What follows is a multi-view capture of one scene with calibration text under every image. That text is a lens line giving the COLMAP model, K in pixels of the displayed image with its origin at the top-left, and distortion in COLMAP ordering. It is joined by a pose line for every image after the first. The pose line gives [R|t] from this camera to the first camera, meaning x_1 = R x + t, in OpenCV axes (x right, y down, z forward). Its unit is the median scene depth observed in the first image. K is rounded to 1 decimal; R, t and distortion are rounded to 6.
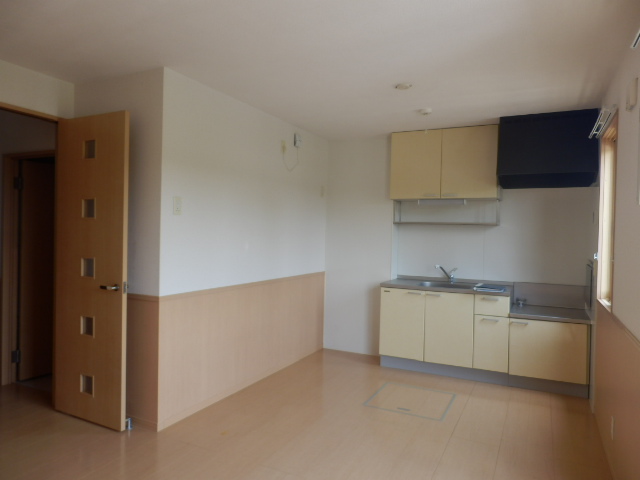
lens RADIAL K [[445.9, 0, 324.3], [0, 445.9, 240.7], [0, 0, 1]] dist [-0.001659, -0.002209]
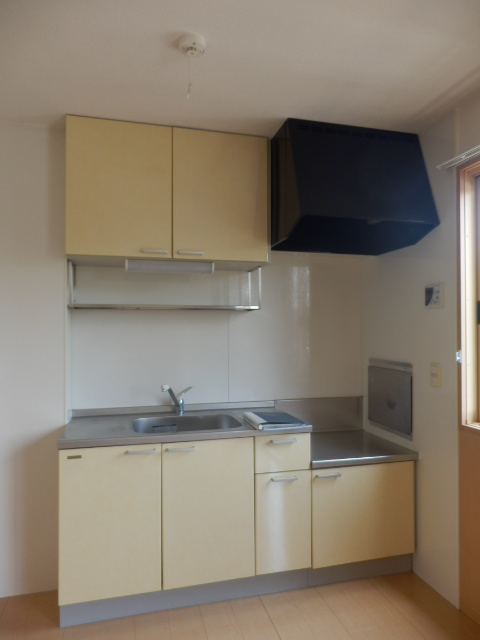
lens RADIAL K [[445.9, 0, 240.3], [0, 445.9, 325.0], [0, 0, 1]] dist [-0.001659, -0.002209]
pose [[0.755183, -0.018866, 0.655242, -0.023435], [0.028962, 0.999570, -0.004599, -0.011899], [-0.654874, 0.022450, 0.755405, 0.562457]]
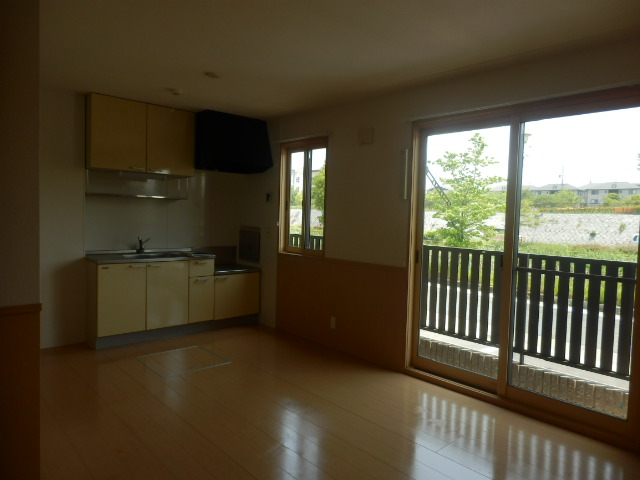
lens RADIAL K [[445.9, 0, 319.2], [0, 445.9, 241.5], [0, 0, 1]] dist [-0.001659, -0.002209]
pose [[0.367063, -0.068632, 0.927661, -0.564320], [-0.009786, 0.996934, 0.077630, -0.019171], [-0.930144, -0.037573, 0.365266, 0.251077]]
